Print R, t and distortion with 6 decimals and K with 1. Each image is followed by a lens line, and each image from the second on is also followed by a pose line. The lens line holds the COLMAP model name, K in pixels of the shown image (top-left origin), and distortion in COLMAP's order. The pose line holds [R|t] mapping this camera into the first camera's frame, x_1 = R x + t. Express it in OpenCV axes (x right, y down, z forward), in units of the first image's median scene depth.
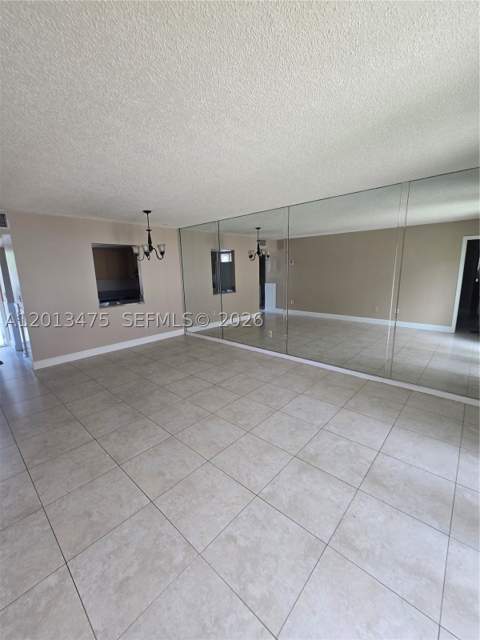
lens RADIAL K [[263.7, 0, 240.0], [0, 263.7, 320.0], [0, 0, 1]] dist [-0.002413, -0.000260]
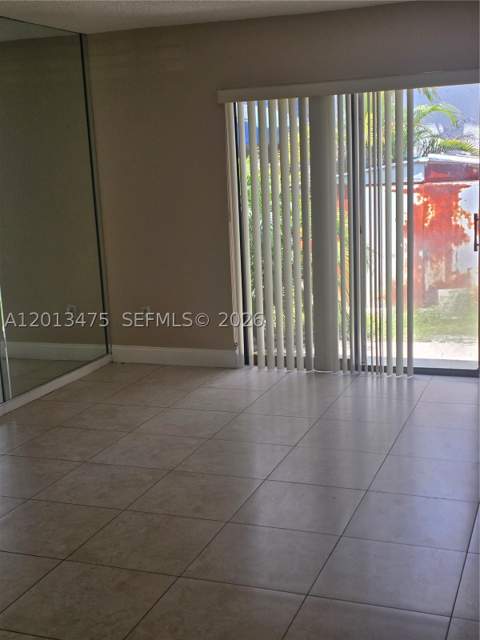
lens RADIAL K [[833.8, 0, 240.0], [0, 833.8, 320.0], [0, 0, 1]] dist [0.055852, -0.020030]
pose [[-0.363902, -0.143617, 0.920298, -1.187017], [0.221851, 0.946242, 0.235390, -0.226194], [-0.904631, 0.289828, -0.312478, 1.224128]]
